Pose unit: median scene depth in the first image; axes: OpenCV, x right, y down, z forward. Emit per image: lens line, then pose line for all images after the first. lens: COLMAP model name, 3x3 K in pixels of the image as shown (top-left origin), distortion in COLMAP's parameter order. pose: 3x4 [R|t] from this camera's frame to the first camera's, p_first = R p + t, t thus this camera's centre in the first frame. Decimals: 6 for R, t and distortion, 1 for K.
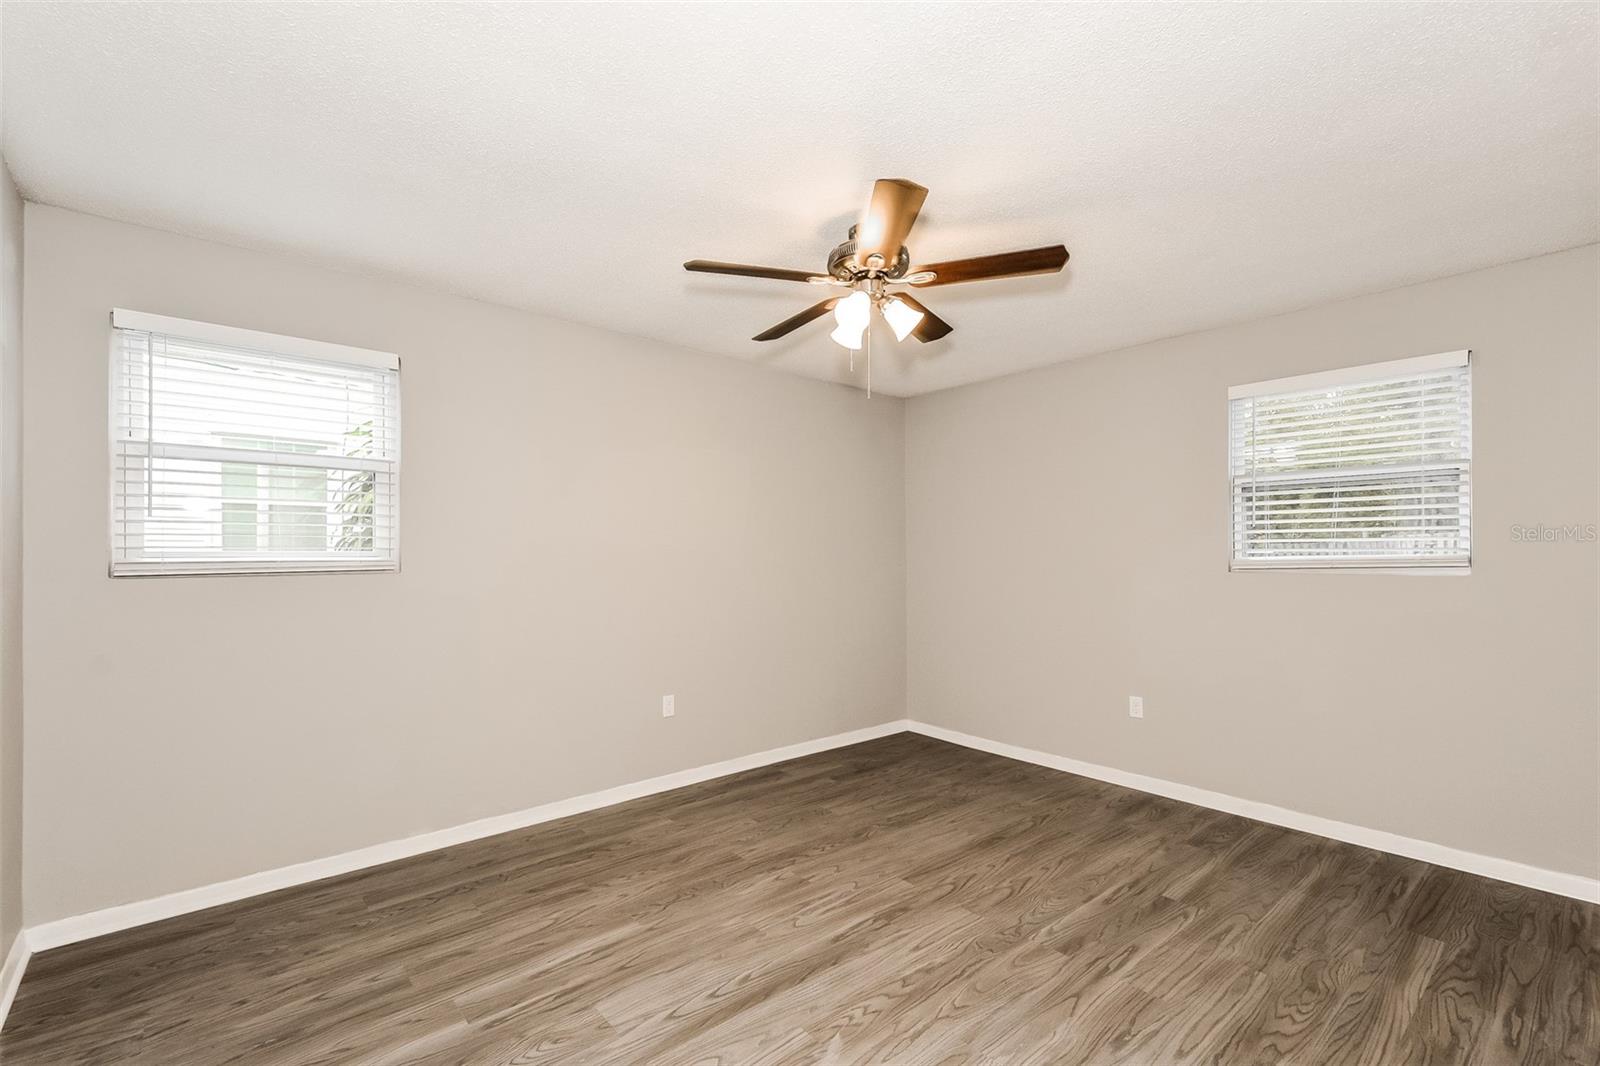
lens RADIAL K [[697.4, 0, 797.4], [0, 697.4, 554.4], [0, 0, 1]] dist [-0.000293, -0.000092]
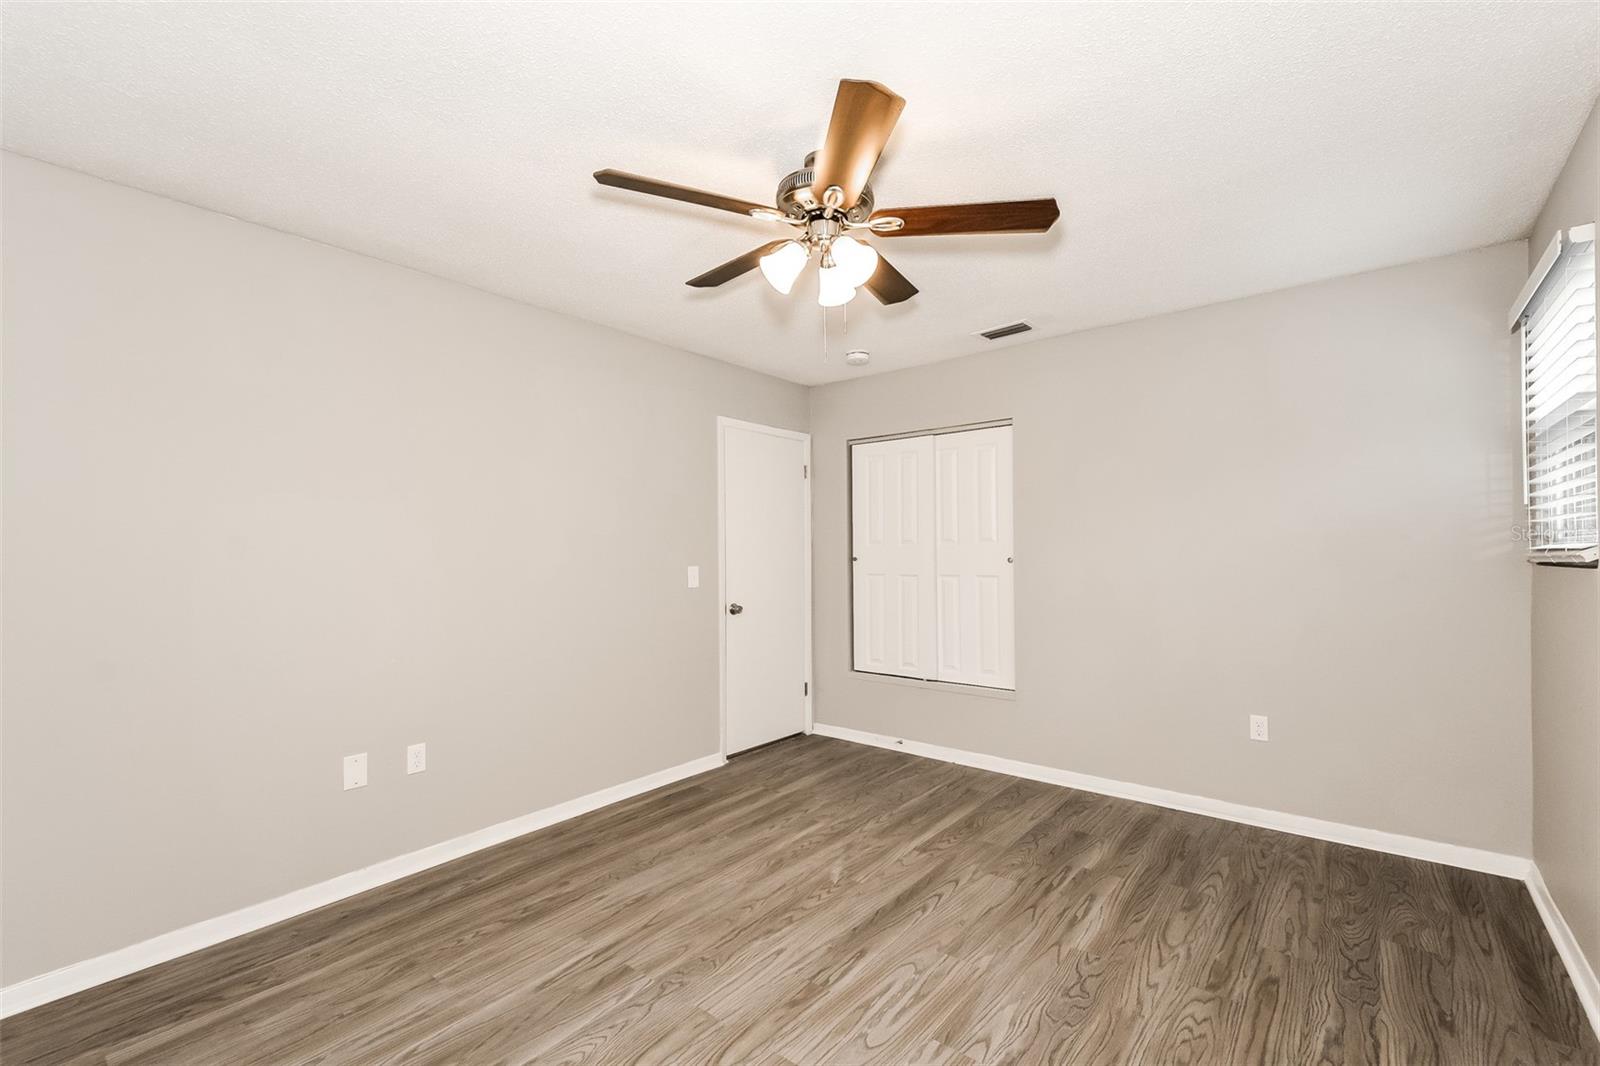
lens RADIAL K [[697.4, 0, 797.4], [0, 697.4, 554.4], [0, 0, 1]] dist [-0.000293, -0.000092]
pose [[-0.983981, 0.012018, -0.177870, 0.324146], [0.012356, 0.999923, -0.000793, 0.008661], [0.177846, -0.002978, -0.984054, 2.036259]]
